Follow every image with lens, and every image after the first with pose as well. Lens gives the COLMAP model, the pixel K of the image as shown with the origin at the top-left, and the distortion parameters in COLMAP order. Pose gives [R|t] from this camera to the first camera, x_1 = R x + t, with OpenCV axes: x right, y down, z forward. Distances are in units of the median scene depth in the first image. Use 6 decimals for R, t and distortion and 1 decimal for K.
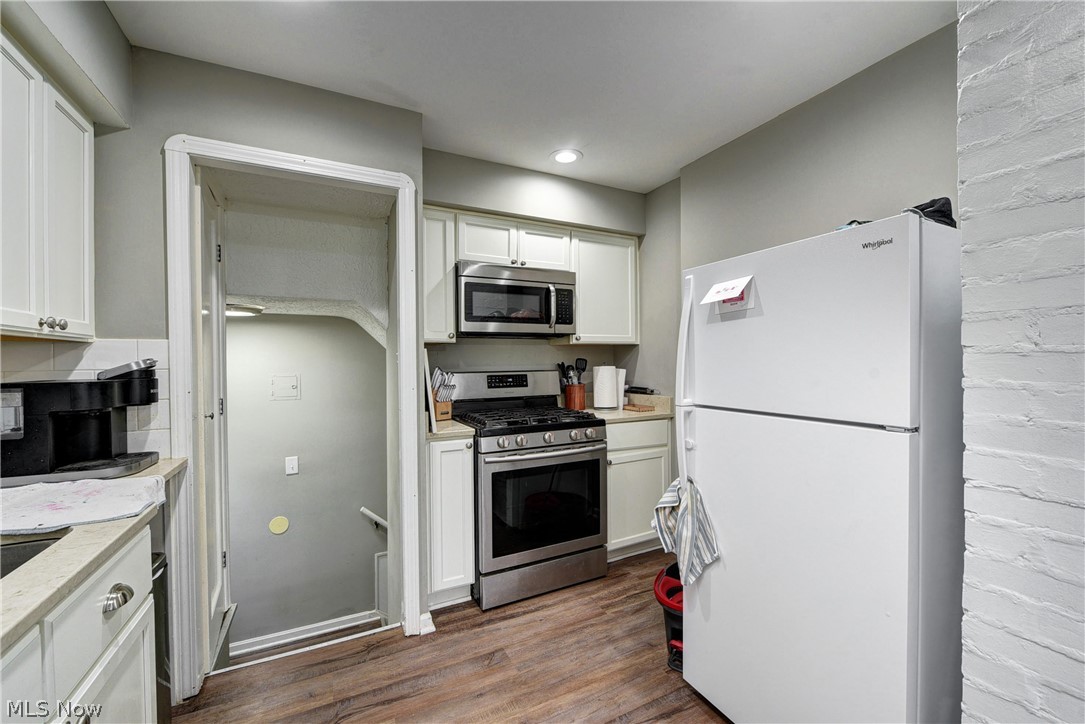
lens RADIAL K [[436.2, 0, 541.4], [0, 436.2, 364.9], [0, 0, 1]] dist [0.003791, -0.002448]
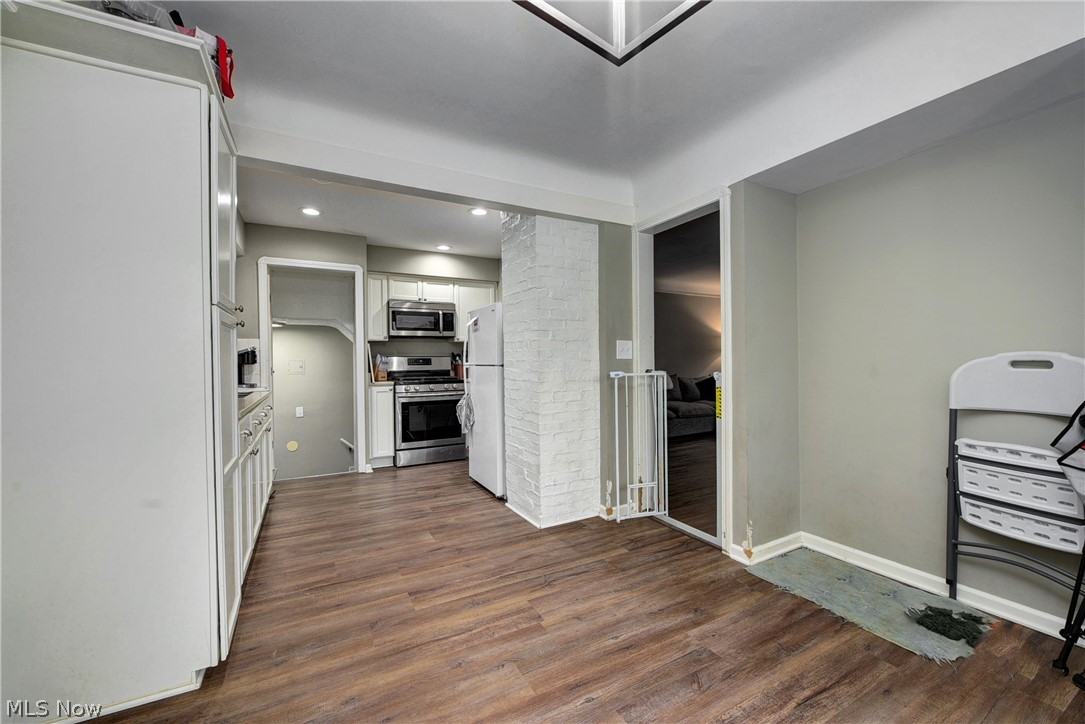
lens RADIAL K [[436.2, 0, 543.3], [0, 436.2, 365.7], [0, 0, 1]] dist [0.003791, -0.002448]
pose [[0.999485, -0.000753, 0.032088, 0.480591], [0.000730, 0.999999, 0.000731, 0.065794], [-0.032089, -0.000707, 0.999485, -1.081947]]
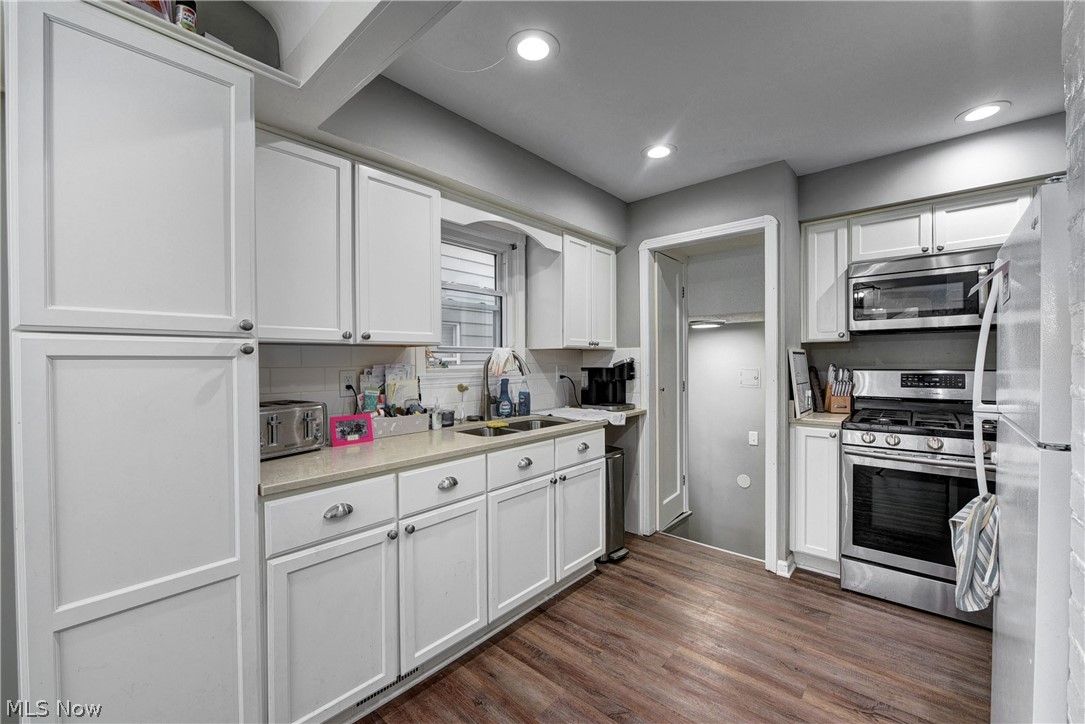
lens RADIAL K [[436.2, 0, 545.3], [0, 436.2, 364.5], [0, 0, 1]] dist [0.003791, -0.002448]
pose [[0.374837, 0.014298, -0.926981, 0.557757], [-0.006914, 0.999896, 0.012627, -0.002737], [0.927065, 0.001676, 0.374897, -0.087582]]
